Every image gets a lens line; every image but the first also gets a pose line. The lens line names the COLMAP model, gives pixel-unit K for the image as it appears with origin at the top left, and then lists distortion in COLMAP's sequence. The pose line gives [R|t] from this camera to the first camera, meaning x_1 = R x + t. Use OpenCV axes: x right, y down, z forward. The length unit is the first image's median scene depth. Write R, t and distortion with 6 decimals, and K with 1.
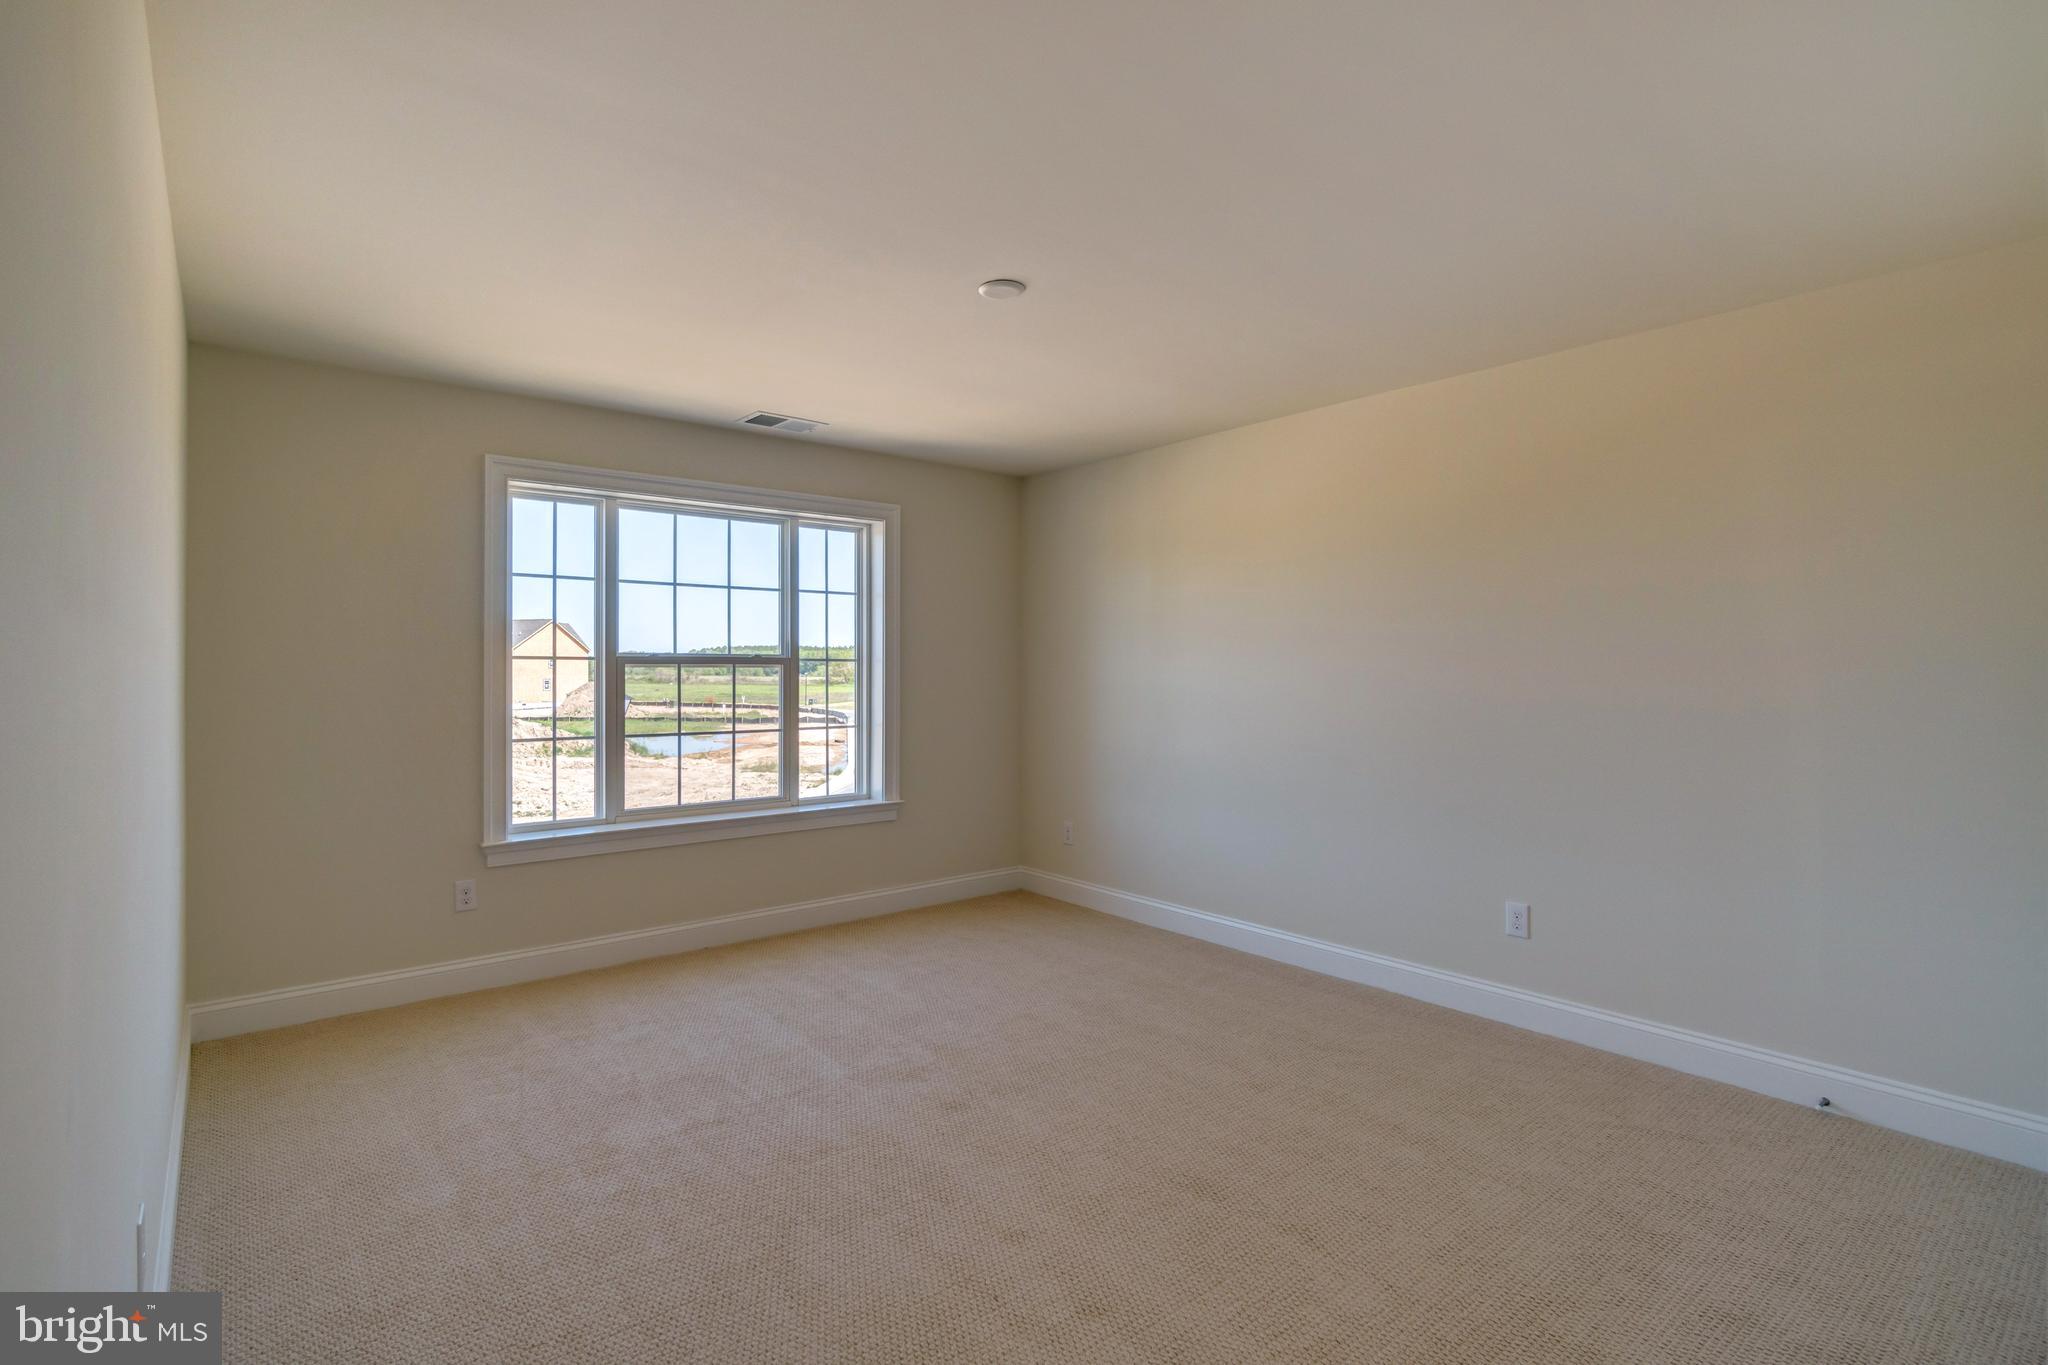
lens RADIAL K [[965.5, 0, 1022.9], [0, 965.5, 672.9], [0, 0, 1]] dist [0.009633, -0.000139]
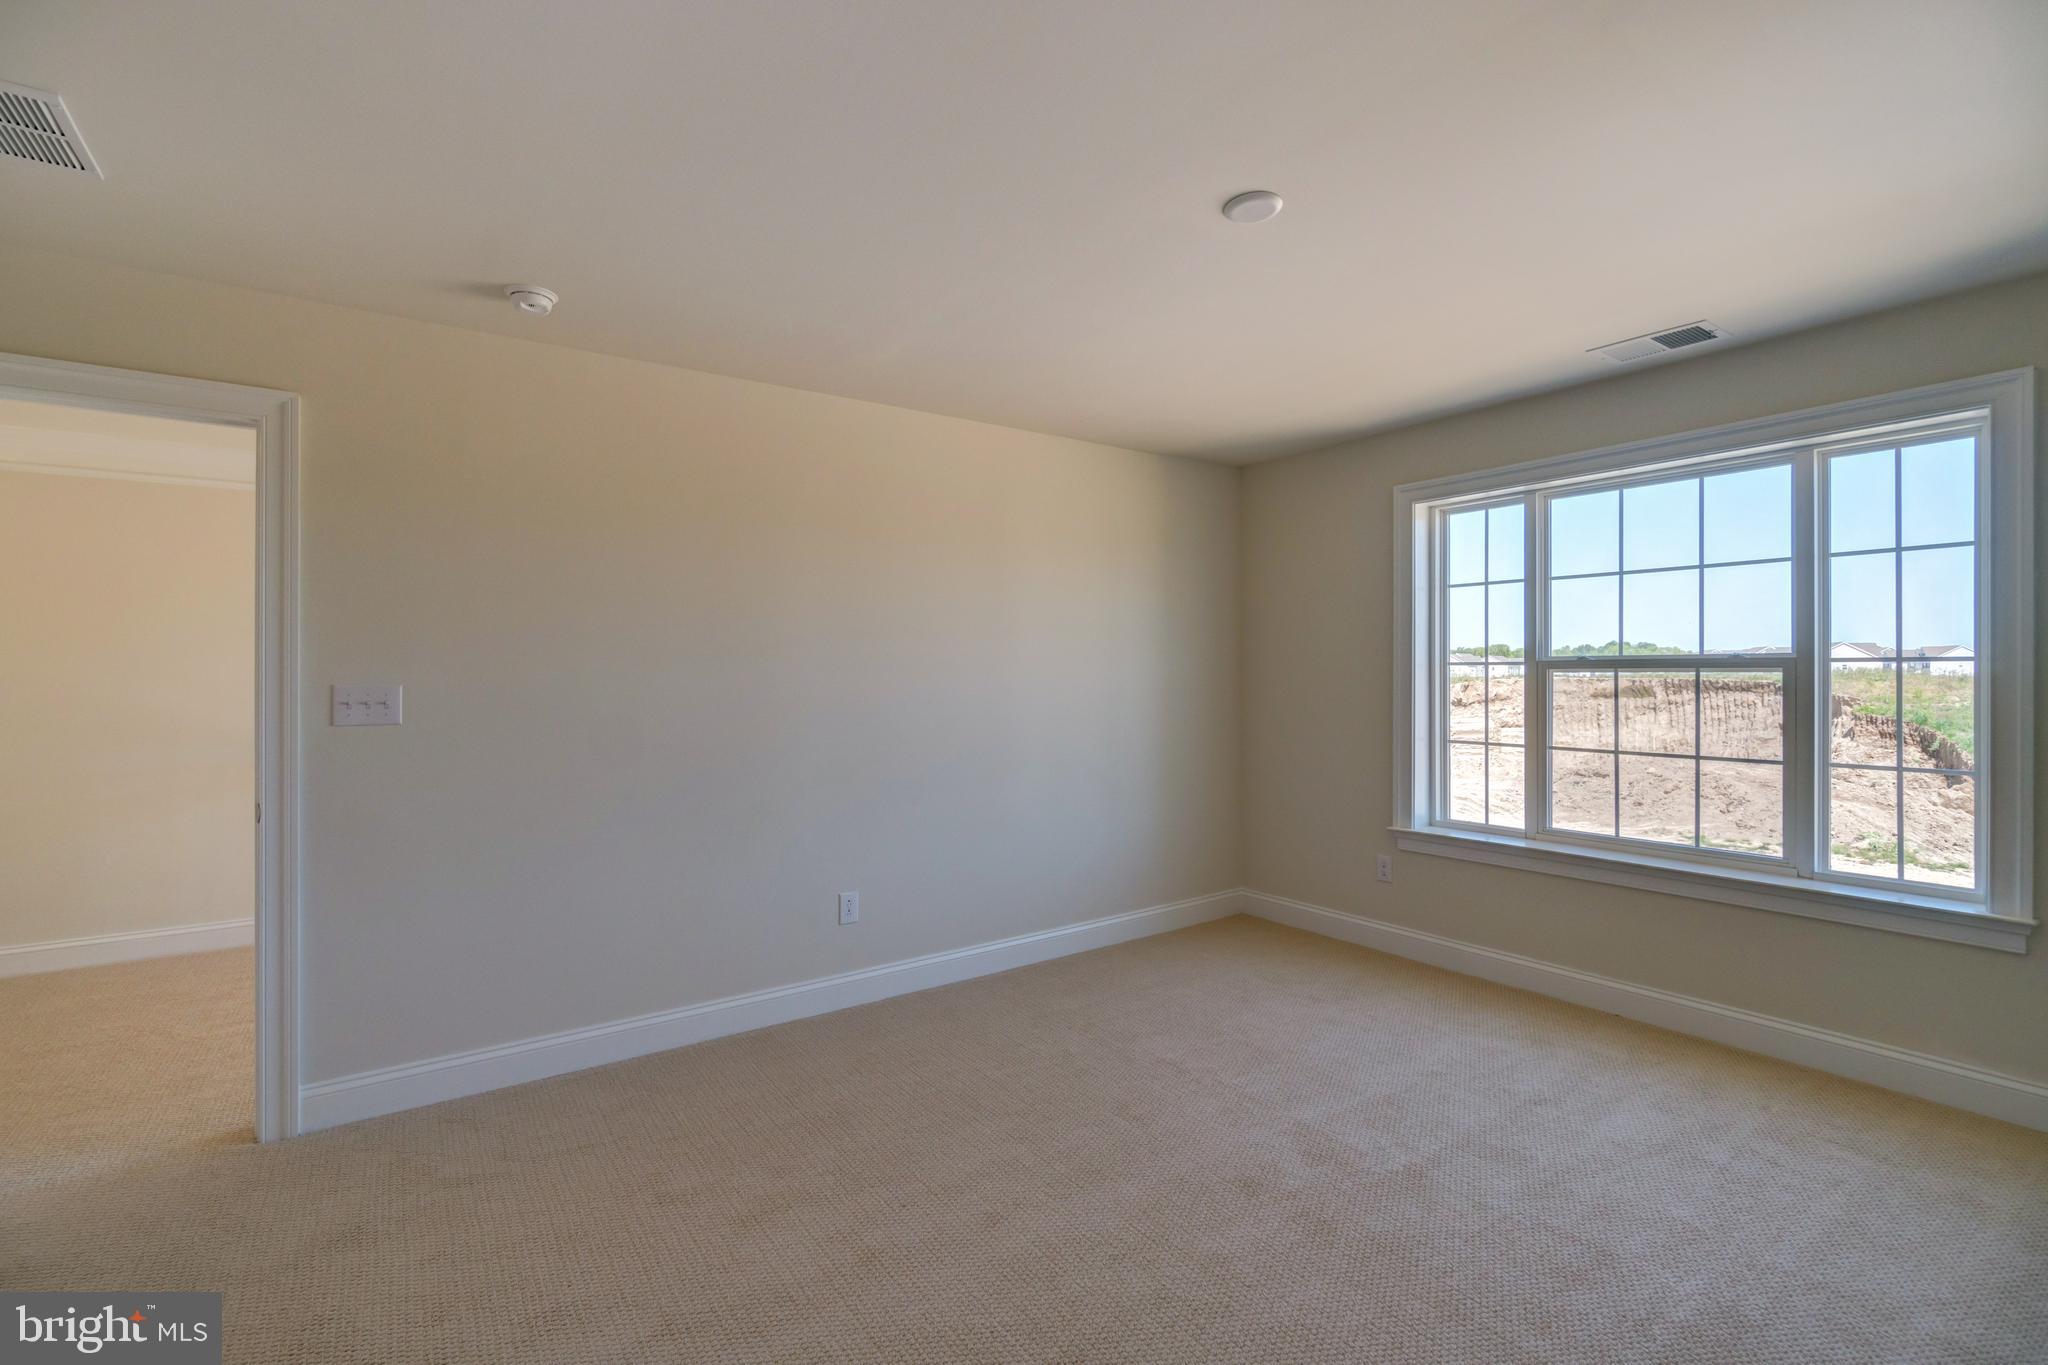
lens RADIAL K [[934.3, 0, 1021.8], [0, 934.3, 689.3], [0, 0, 1]] dist [0.018525, 0.000034]
pose [[-0.072880, 0.020436, -0.997131, 0.516249], [0.004195, 0.999787, 0.020183, -0.010604], [0.997332, -0.002712, -0.072951, 0.569872]]
